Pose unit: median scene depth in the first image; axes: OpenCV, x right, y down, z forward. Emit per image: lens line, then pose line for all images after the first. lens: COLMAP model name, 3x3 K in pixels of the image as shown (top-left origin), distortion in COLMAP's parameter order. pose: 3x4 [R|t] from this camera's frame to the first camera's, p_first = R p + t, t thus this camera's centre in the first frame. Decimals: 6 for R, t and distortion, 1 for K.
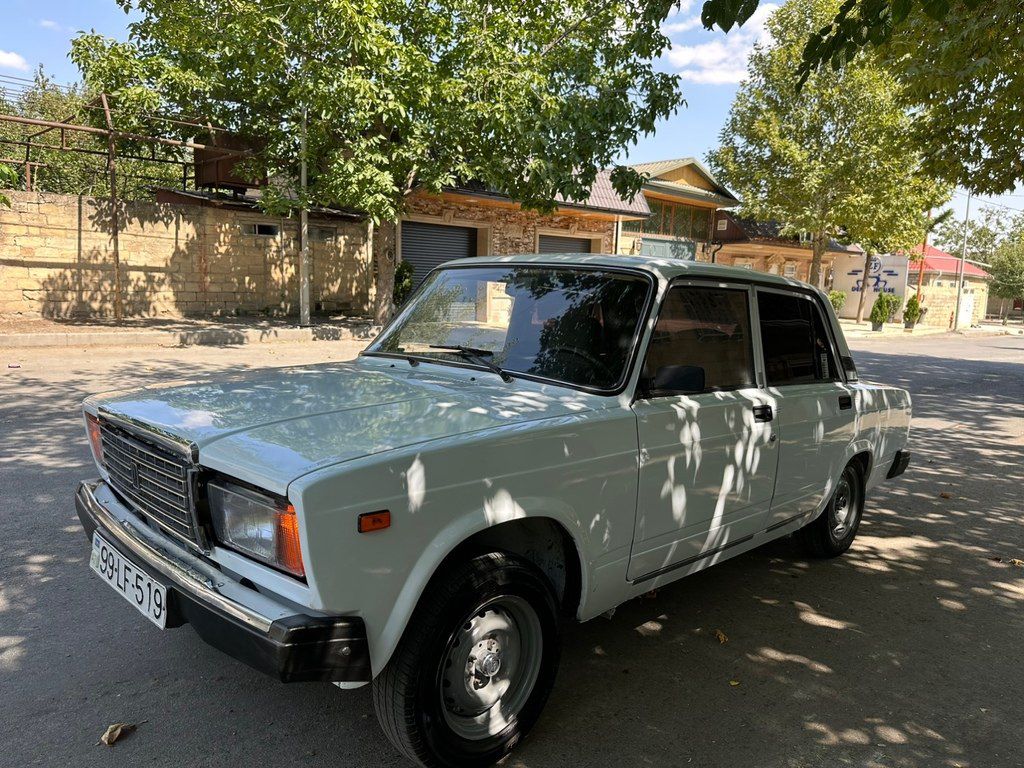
lens RADIAL K [[727.5, 0, 515.6], [0, 727.5, 387.2], [0, 0, 1]] dist [0.090755, -0.137326]
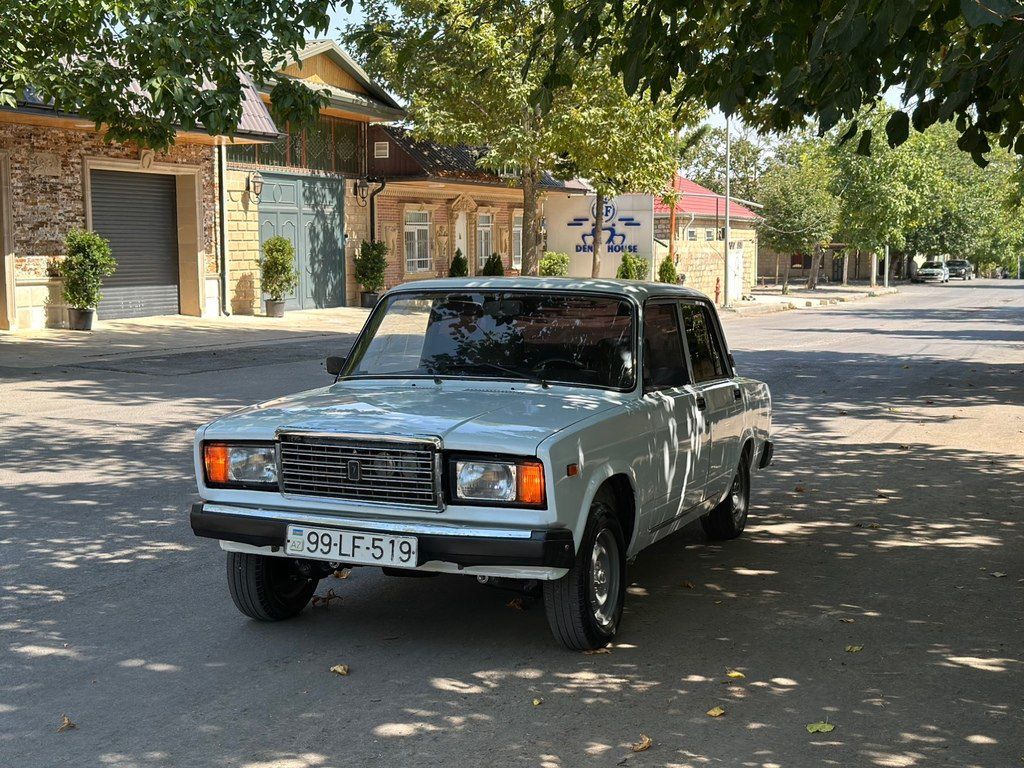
lens RADIAL K [[1420.8, 0, 512.0], [0, 1420.8, 384.0], [0, 0, 1]] dist [0.143547, 0.003365]
pose [[0.919192, -0.066616, 0.388135, -0.100629], [0.080831, 0.996519, -0.020393, 0.002993], [-0.385425, 0.050118, 0.921377, -0.123870]]
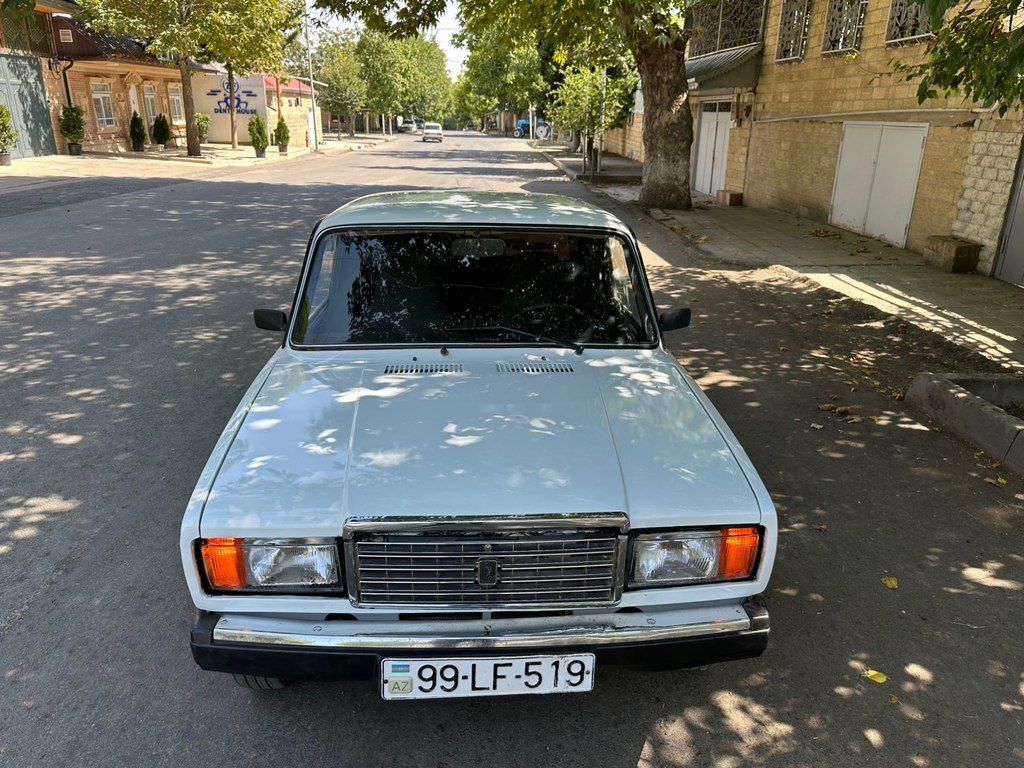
lens RADIAL K [[737.8, 0, 513.6], [0, 737.8, 387.0], [0, 0, 1]] dist [0.002413, -0.007650]
pose [[0.663439, -0.279384, 0.694113, -0.084028], [0.105743, 0.953372, 0.282666, -0.027573], [-0.740720, -0.114134, 0.662048, 0.032877]]
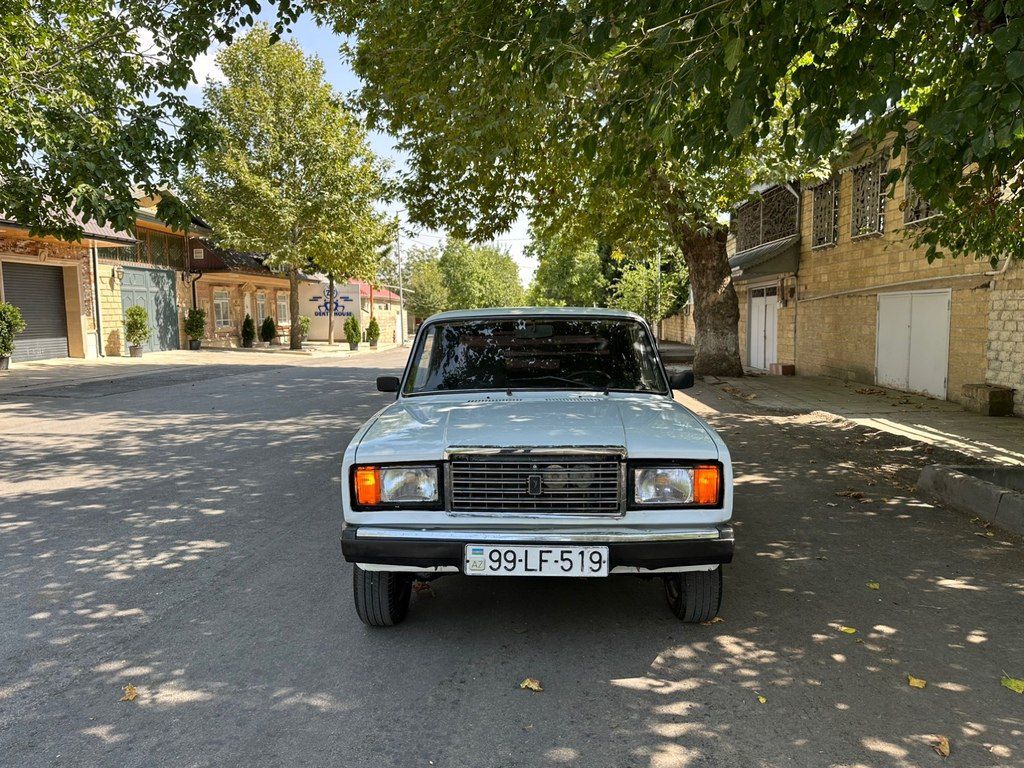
lens RADIAL K [[727.5, 0, 515.6], [0, 727.5, 387.2], [0, 0, 1]] dist [0.090755, -0.137326]
pose [[0.726809, -0.104264, 0.678880, -0.115830], [0.126356, 0.991838, 0.017052, -0.007216], [-0.675117, 0.073387, 0.734051, 0.000739]]
